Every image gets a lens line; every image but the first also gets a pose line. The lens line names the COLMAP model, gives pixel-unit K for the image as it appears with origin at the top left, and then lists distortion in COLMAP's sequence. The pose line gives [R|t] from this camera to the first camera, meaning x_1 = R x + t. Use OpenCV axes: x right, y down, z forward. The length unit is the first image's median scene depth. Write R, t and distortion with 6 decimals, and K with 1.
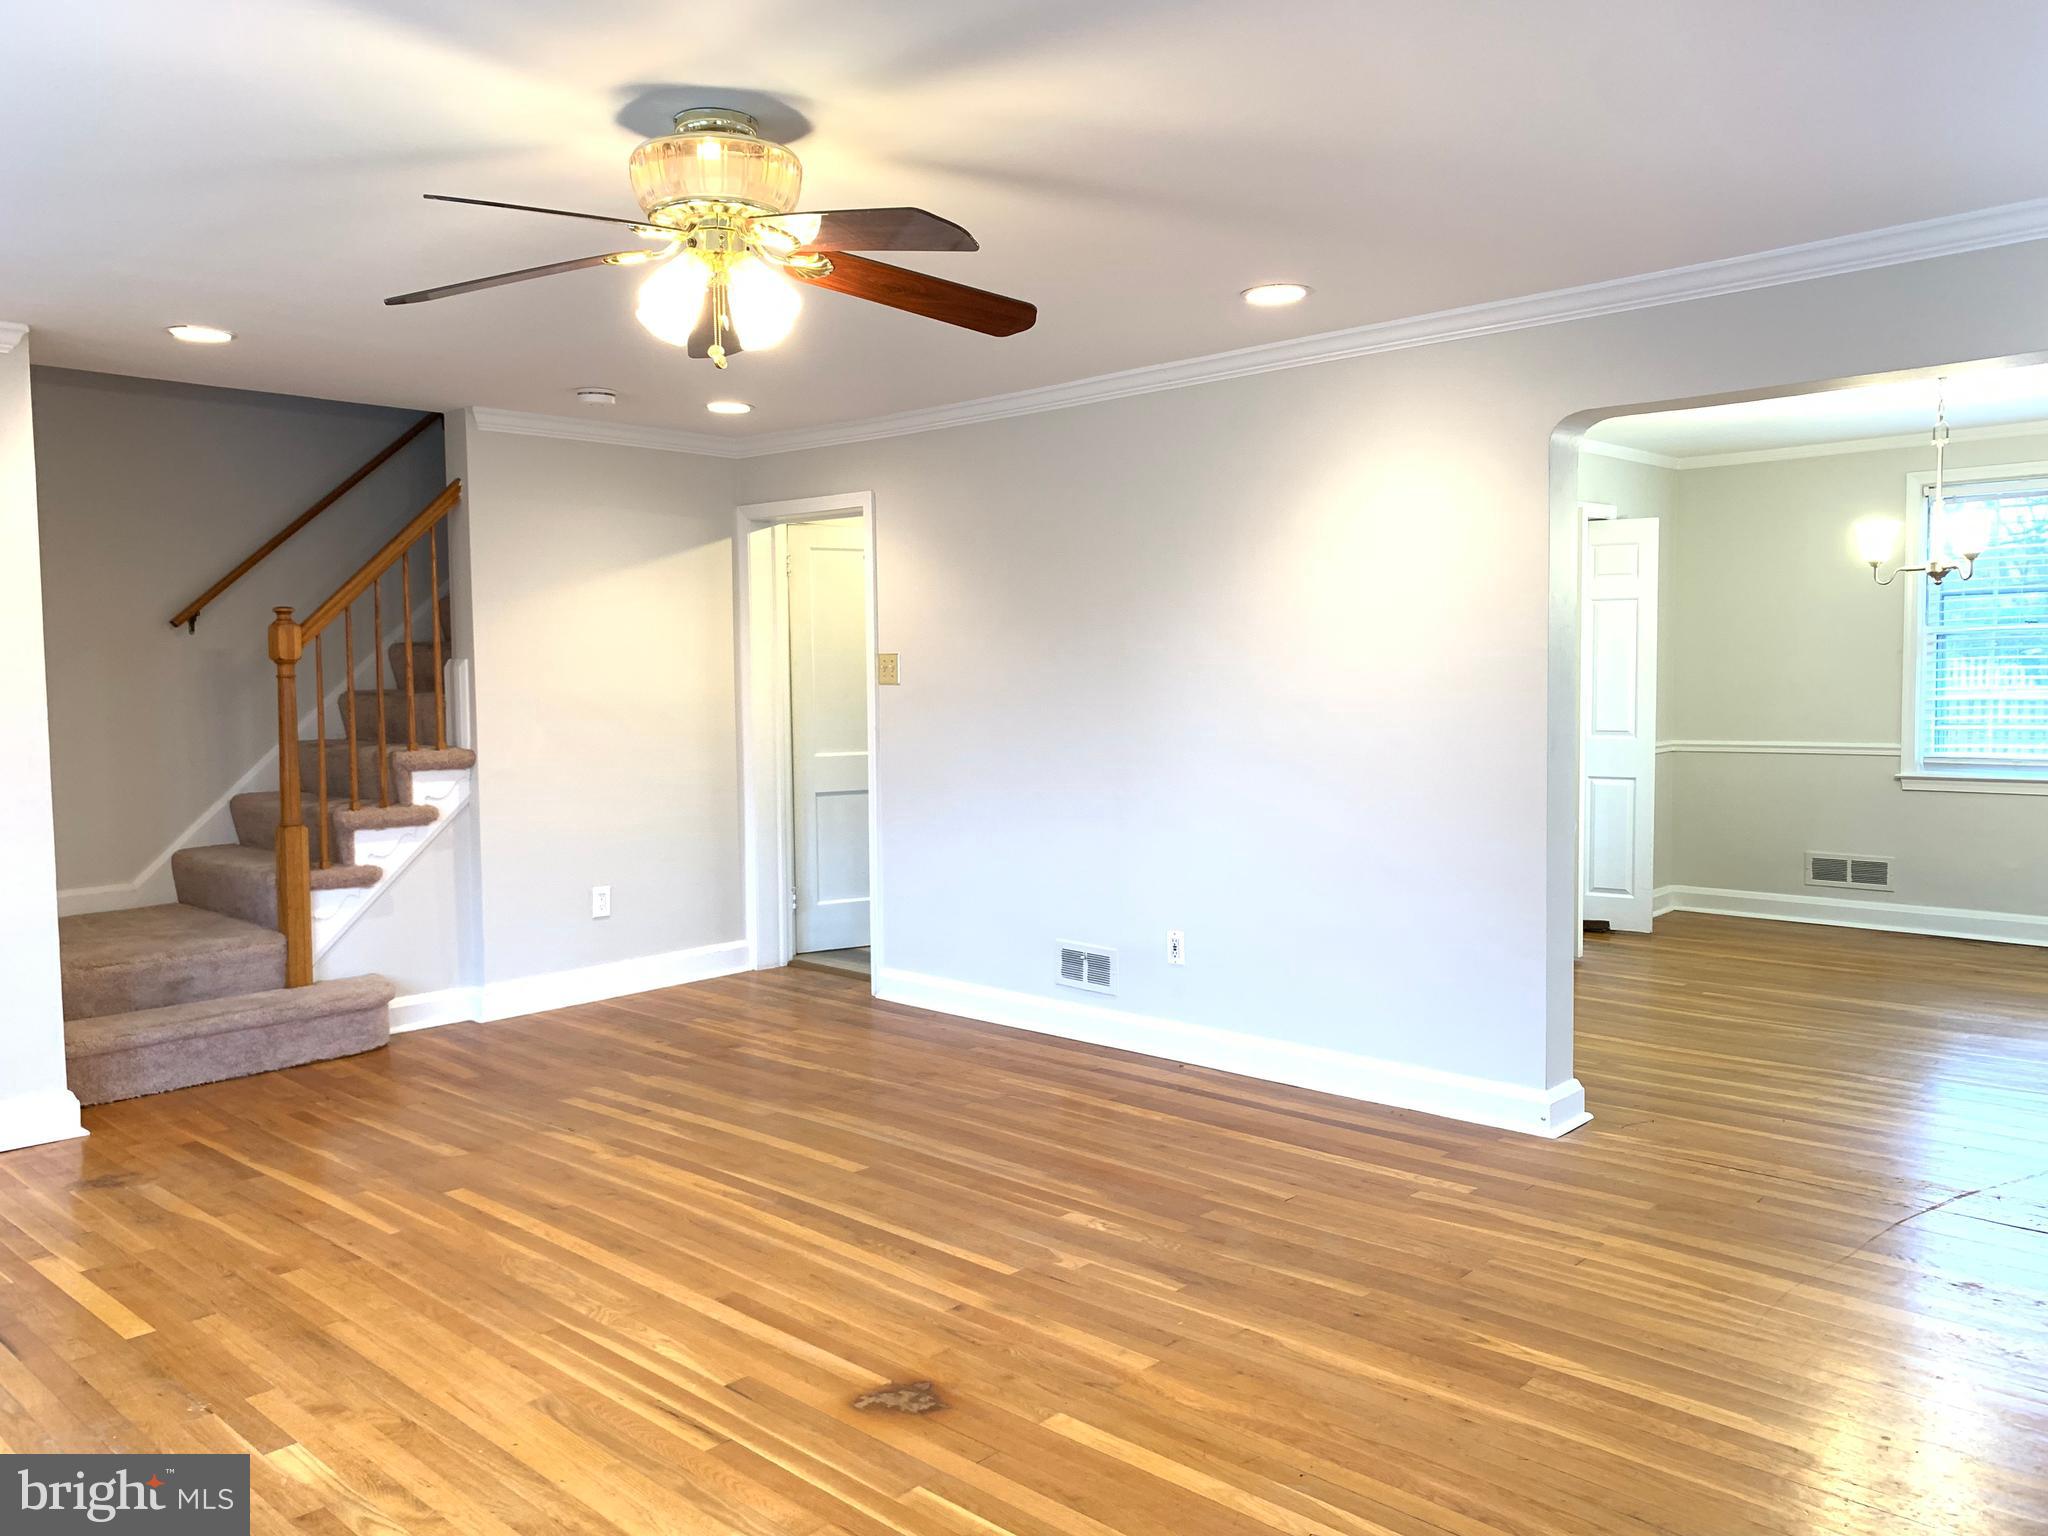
lens RADIAL K [[1585.6, 0, 1004.2], [0, 1585.6, 772.9], [0, 0, 1]] dist [0.048981, -0.051924]
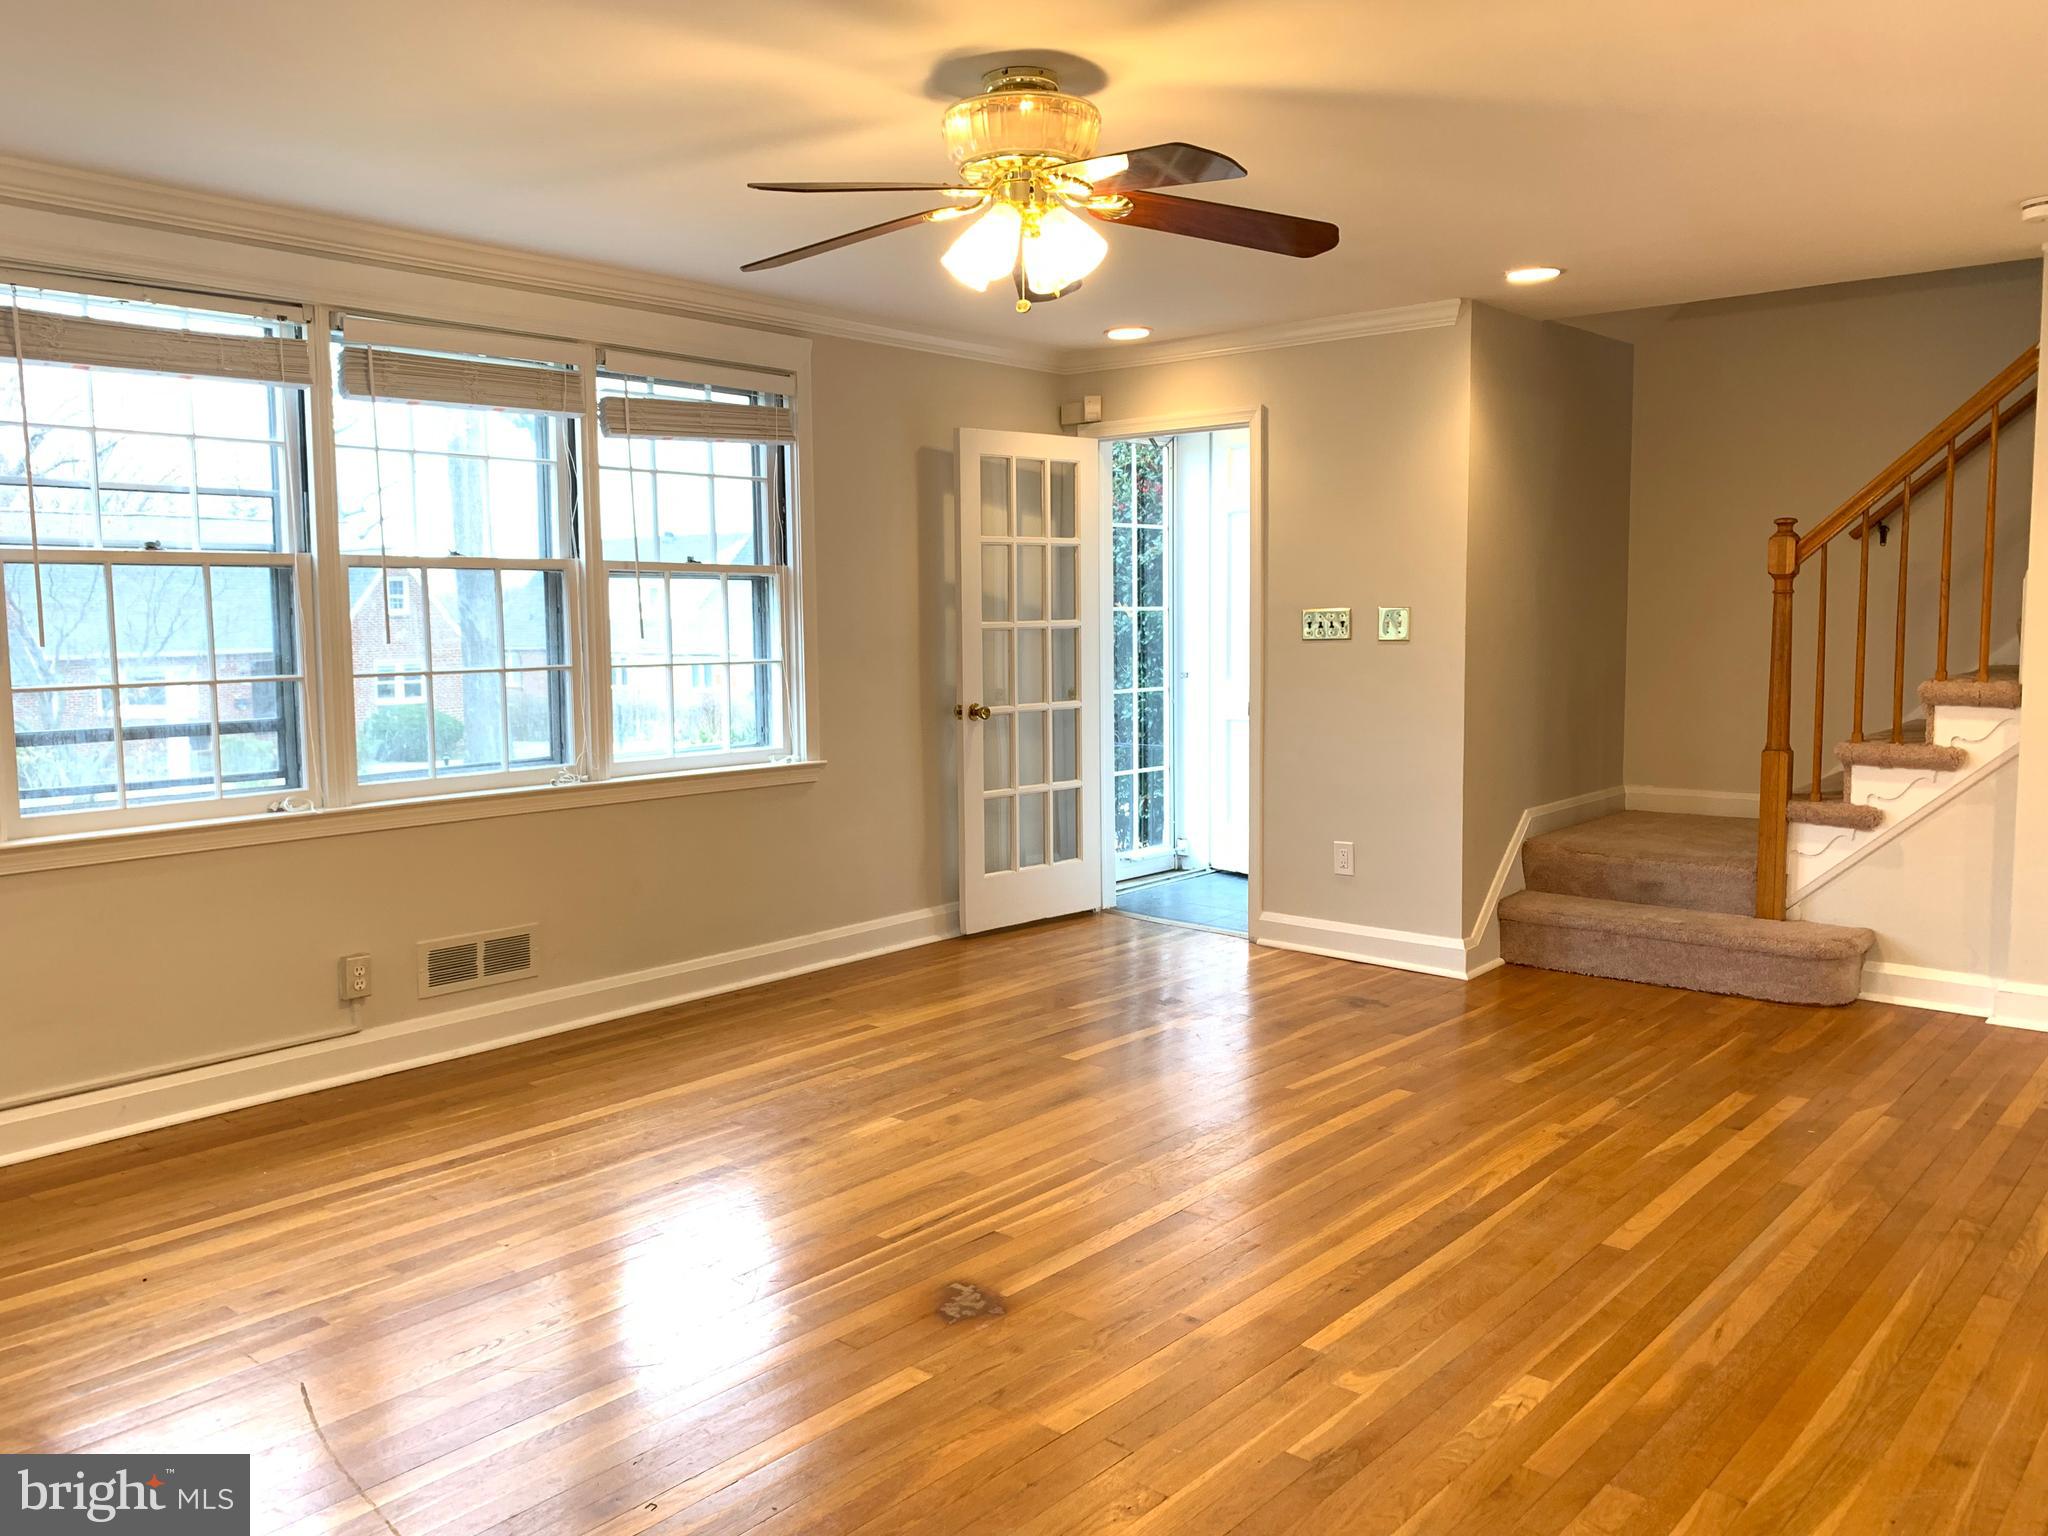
lens RADIAL K [[1585.6, 0, 1008.4], [0, 1585.6, 769.2], [0, 0, 1]] dist [0.048981, -0.051924]
pose [[0.032799, 0.113689, -0.992975, 0.621366], [-0.056702, 0.992121, 0.111718, -0.046450], [0.997852, 0.052639, 0.038987, 0.648256]]
